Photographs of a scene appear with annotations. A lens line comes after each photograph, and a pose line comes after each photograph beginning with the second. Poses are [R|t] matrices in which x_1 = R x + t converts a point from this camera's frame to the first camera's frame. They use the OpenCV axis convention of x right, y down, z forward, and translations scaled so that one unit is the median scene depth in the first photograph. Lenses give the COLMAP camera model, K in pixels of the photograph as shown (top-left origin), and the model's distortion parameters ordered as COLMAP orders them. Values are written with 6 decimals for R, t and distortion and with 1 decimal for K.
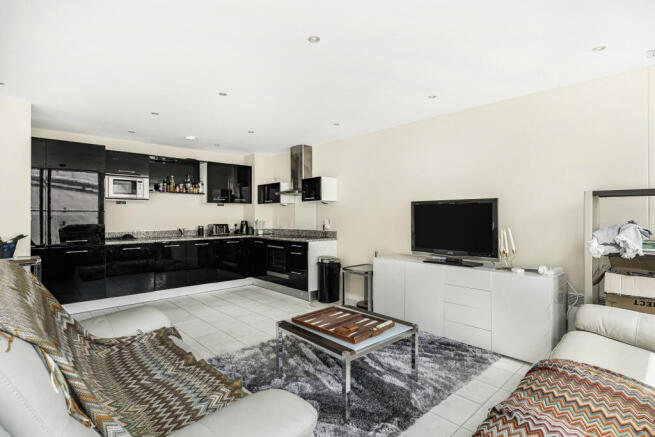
lens RADIAL K [[339.0, 0, 331.5], [0, 339.0, 214.8], [0, 0, 1]] dist [-0.003345, -0.002183]
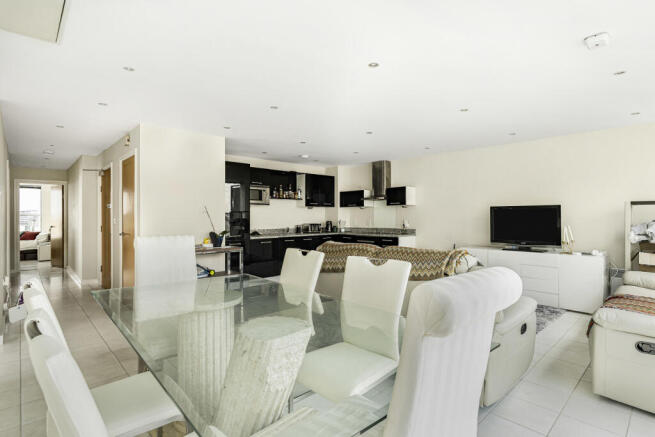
lens RADIAL K [[339.0, 0, 330.2], [0, 339.0, 216.9], [0, 0, 1]] dist [-0.003345, -0.002183]
pose [[0.999876, -0.001653, 0.015679, -0.323555], [0.001573, 0.999986, 0.005108, -0.004004], [-0.015688, -0.005083, 0.999864, -0.274796]]
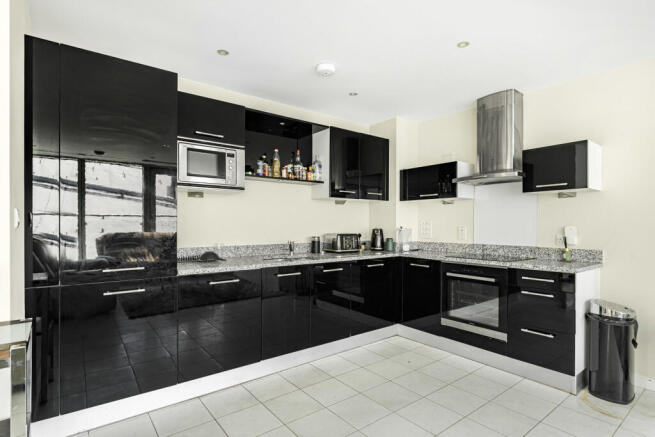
lens RADIAL K [[339.0, 0, 327.9], [0, 339.0, 228.7], [0, 0, 1]] dist [-0.003345, -0.002183]
pose [[0.996530, 0.004763, -0.083095, -0.351679], [-0.003587, 0.999891, 0.014294, 0.011144], [0.083154, -0.013947, 0.996439, 0.452840]]
